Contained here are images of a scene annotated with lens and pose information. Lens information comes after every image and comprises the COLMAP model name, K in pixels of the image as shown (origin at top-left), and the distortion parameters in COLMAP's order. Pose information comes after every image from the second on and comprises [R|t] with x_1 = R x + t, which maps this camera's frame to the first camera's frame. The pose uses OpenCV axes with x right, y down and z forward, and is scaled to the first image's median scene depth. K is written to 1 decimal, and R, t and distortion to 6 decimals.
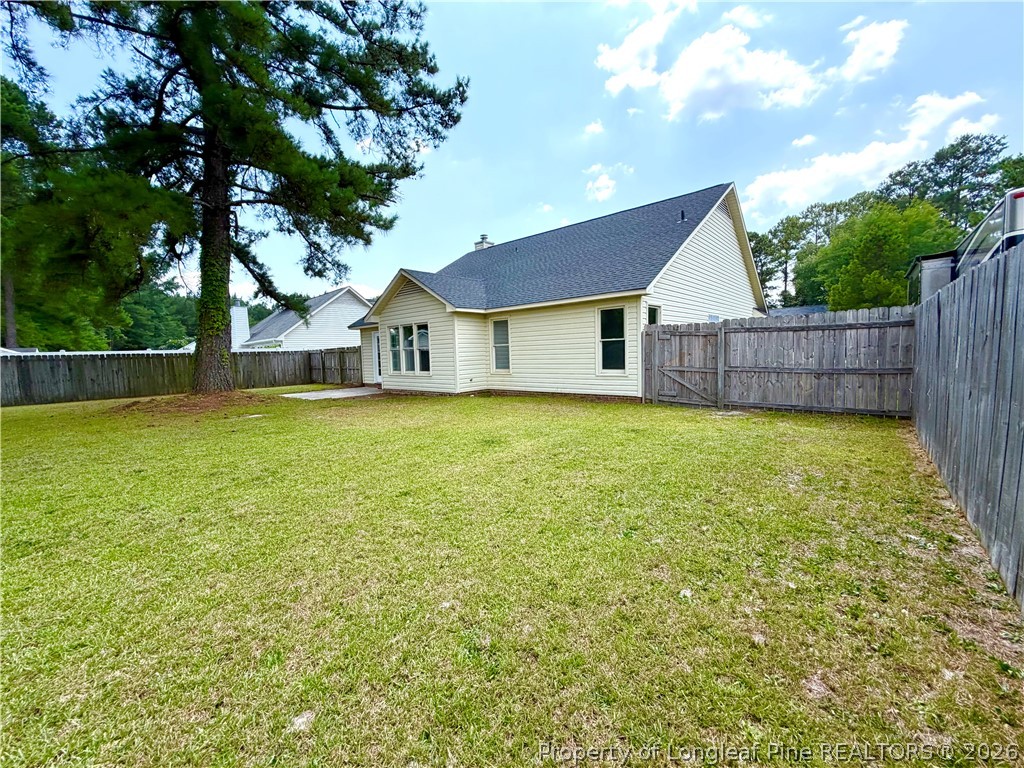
lens RADIAL K [[408.3, 0, 492.3], [0, 408.3, 391.2], [0, 0, 1]] dist [0.001152, 0.000032]
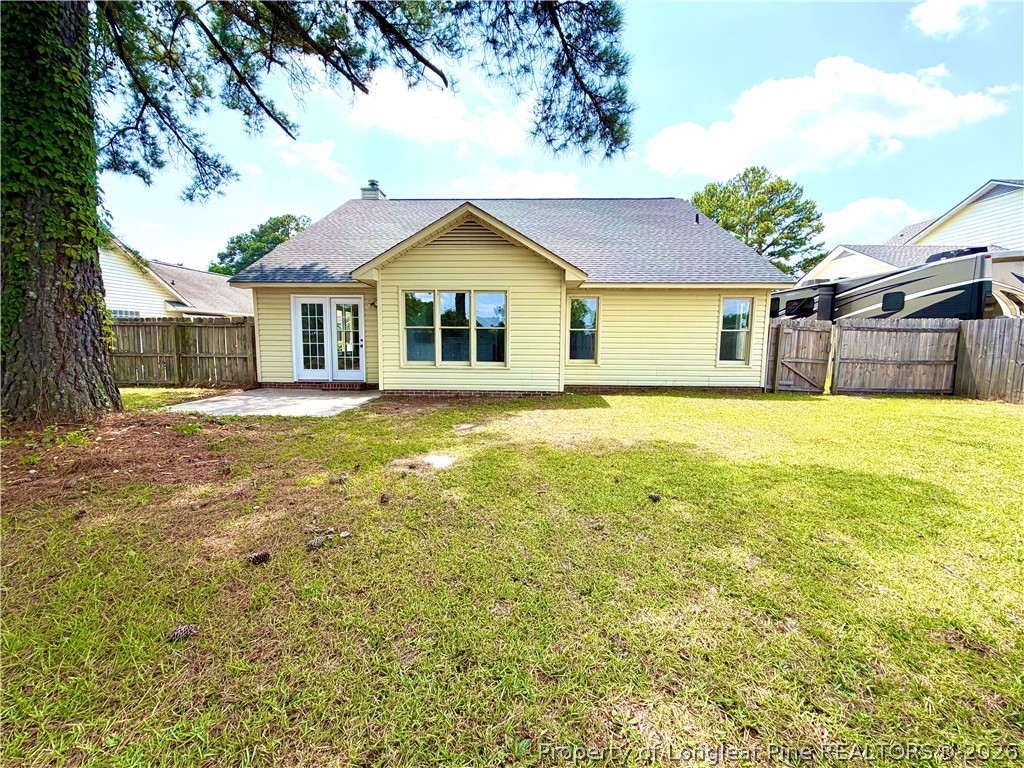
lens RADIAL K [[408.3, 0, 512.8], [0, 408.3, 379.3], [0, 0, 1]] dist [0.001152, 0.000032]
pose [[0.754304, -0.029319, 0.655870, -0.755642], [0.030393, 0.999491, 0.009725, -0.032872], [-0.655821, 0.012598, 0.754811, 0.601032]]
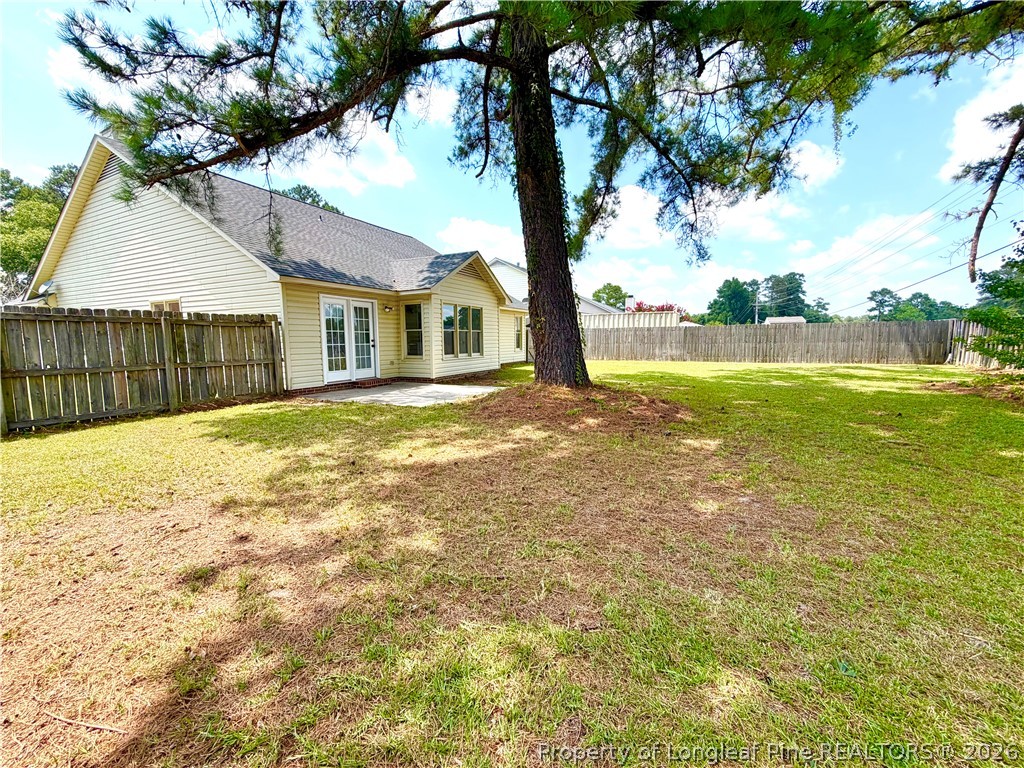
lens RADIAL K [[408.3, 0, 507.3], [0, 408.3, 387.5], [0, 0, 1]] dist [0.001152, 0.000032]
pose [[-0.269983, -0.080327, 0.959509, -1.554703], [0.105032, 0.988111, 0.112275, -0.091927], [-0.957119, 0.131092, -0.258336, 1.563609]]
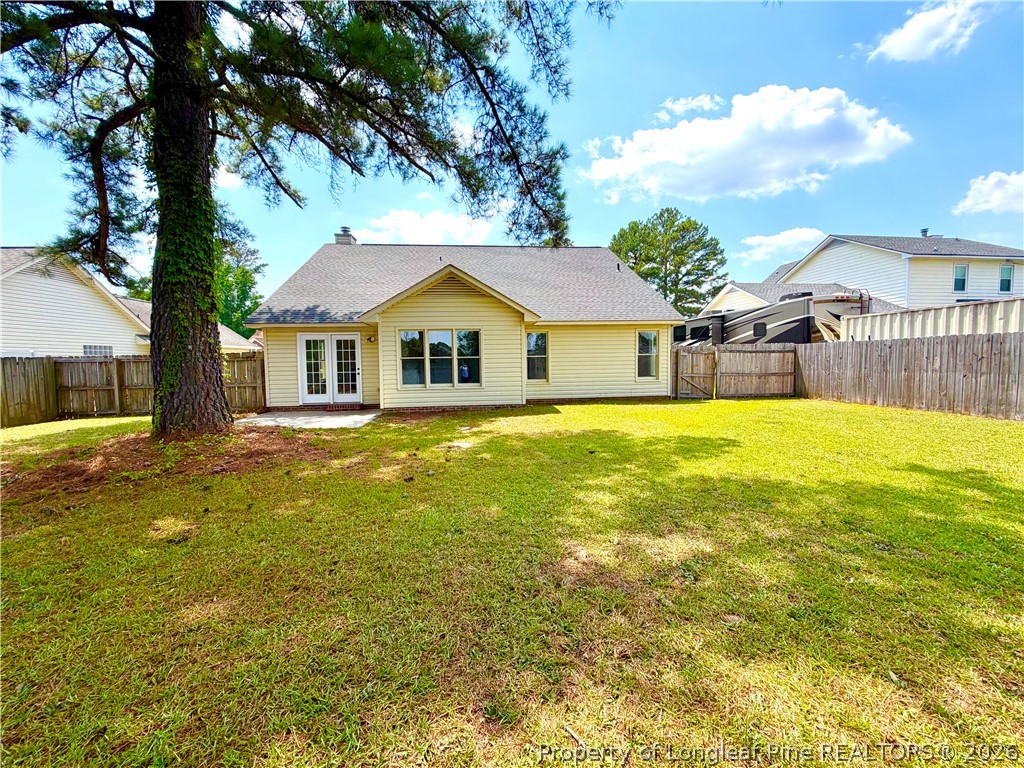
lens RADIAL K [[408.3, 0, 511.0], [0, 408.3, 379.3], [0, 0, 1]] dist [0.001152, 0.000032]
pose [[0.659082, -0.016895, 0.751882, -0.994554], [0.065759, 0.997213, -0.035235, -0.026472], [-0.749191, 0.072666, 0.658356, 0.455930]]
